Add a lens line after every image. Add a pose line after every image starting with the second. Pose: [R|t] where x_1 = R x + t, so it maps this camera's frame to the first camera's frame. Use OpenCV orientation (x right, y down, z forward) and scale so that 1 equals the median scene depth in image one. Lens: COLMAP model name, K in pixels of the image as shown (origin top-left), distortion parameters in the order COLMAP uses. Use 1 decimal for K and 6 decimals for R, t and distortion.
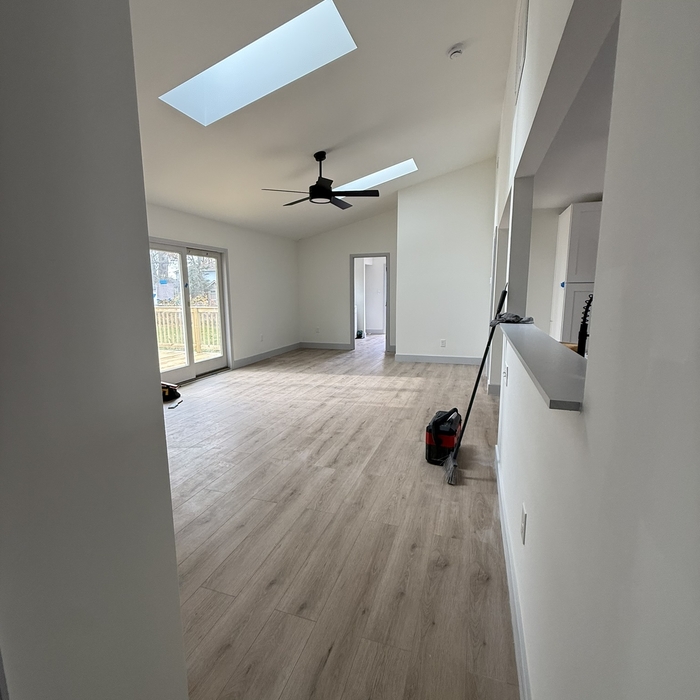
lens RADIAL K [[365.3, 0, 350.0], [0, 365.3, 350.0], [0, 0, 1]] dist [-0.001792, -0.007887]
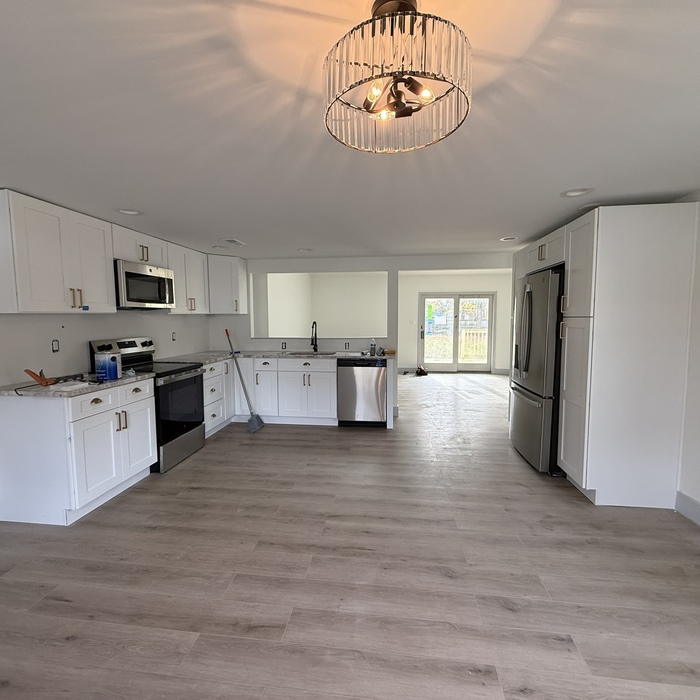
lens RADIAL K [[365.3, 0, 350.0], [0, 365.3, 350.0], [0, 0, 1]] dist [-0.001792, -0.007887]
pose [[0.216822, 0.094874, -0.971590, 0.973749], [-0.148200, 0.986929, 0.063299, -0.049624], [0.964896, 0.130265, 0.228049, 0.131830]]
